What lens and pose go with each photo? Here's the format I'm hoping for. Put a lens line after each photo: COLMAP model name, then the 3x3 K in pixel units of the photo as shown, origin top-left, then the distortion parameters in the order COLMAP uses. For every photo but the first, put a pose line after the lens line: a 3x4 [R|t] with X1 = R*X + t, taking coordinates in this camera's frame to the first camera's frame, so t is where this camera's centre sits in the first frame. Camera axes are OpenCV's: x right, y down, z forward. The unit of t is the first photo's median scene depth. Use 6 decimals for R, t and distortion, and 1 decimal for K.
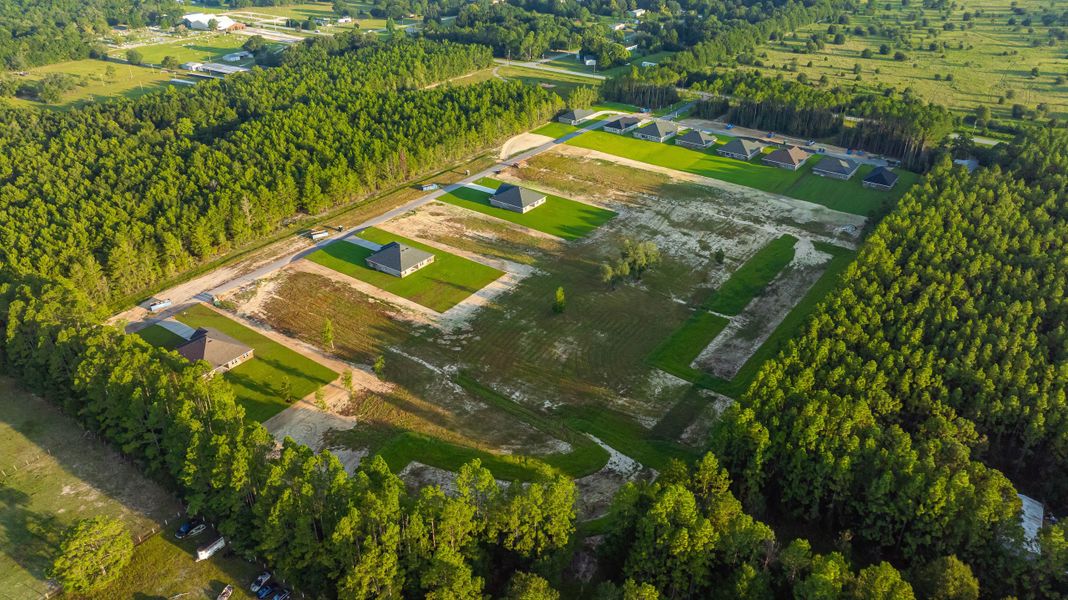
lens RADIAL K [[753.7, 0, 525.4], [0, 753.7, 303.2], [0, 0, 1]] dist [-0.027798, 0.026354]
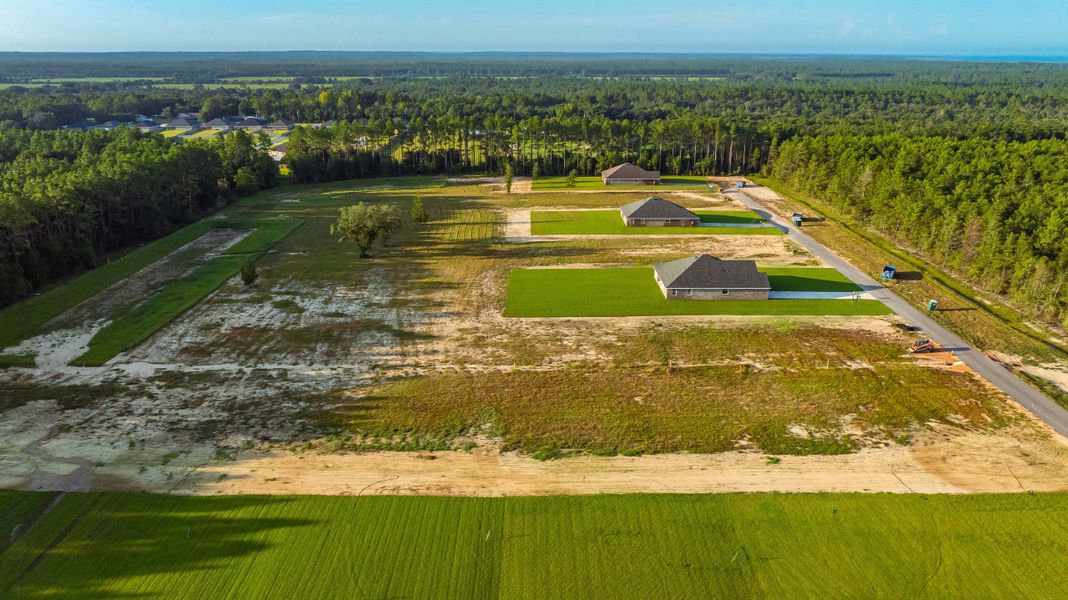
lens RADIAL K [[825.4, 0, 531.8], [0, 825.4, 307.6], [0, 0, 1]] dist [-0.021667, 0.010877]
pose [[-0.809145, 0.167359, -0.563272, 0.386545], [-0.294783, 0.713622, 0.635490, -0.439257], [0.508318, 0.680246, -0.528089, 1.276814]]
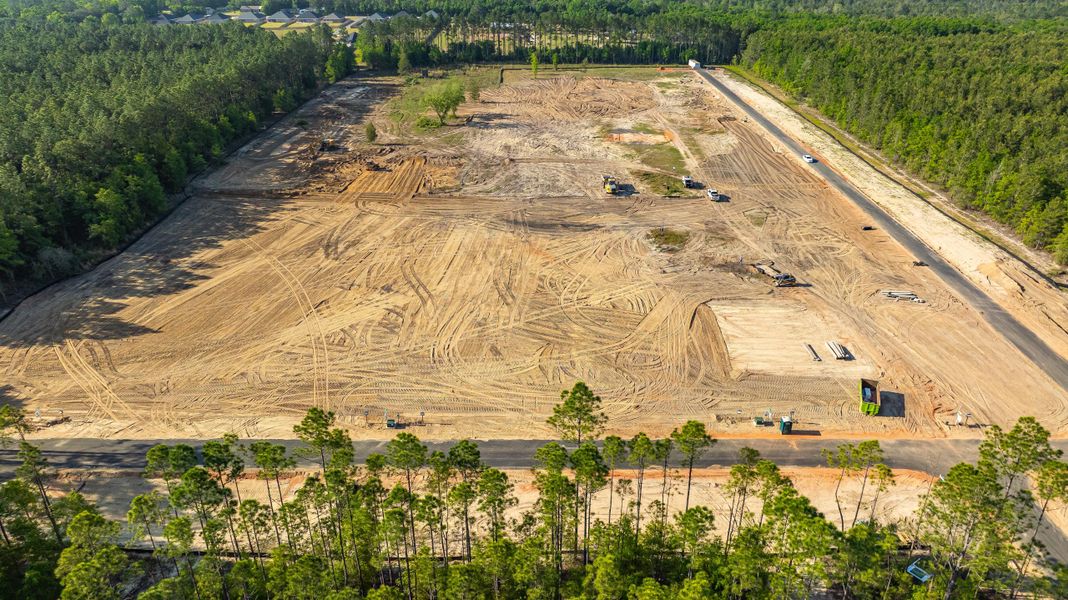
lens RADIAL K [[753.7, 0, 533.0], [0, 753.7, 298.4], [0, 0, 1]] dist [-0.027798, 0.026354]
pose [[-0.809585, 0.247747, -0.532159, 0.530429], [-0.295604, 0.611160, 0.734236, -0.542185], [0.507139, 0.751735, -0.421551, 1.389759]]
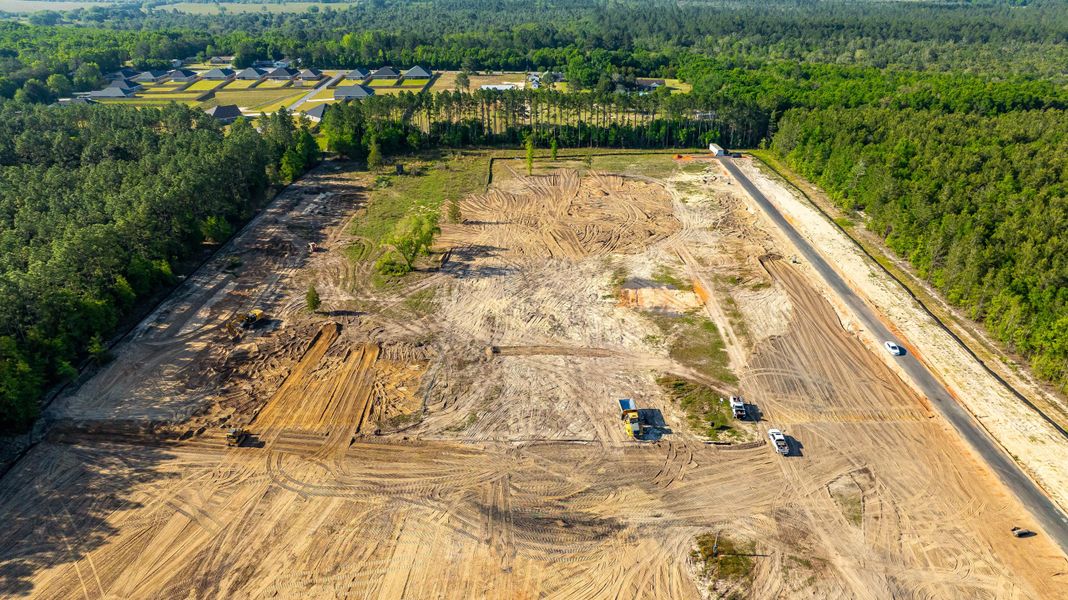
lens RADIAL K [[753.7, 0, 533.9], [0, 753.7, 301.8], [0, 0, 1]] dist [-0.027798, 0.026354]
pose [[-0.808508, 0.243279, -0.535845, 0.394903], [-0.293525, 0.622489, 0.725501, -0.509567], [0.510056, 0.743857, -0.431879, 1.205853]]
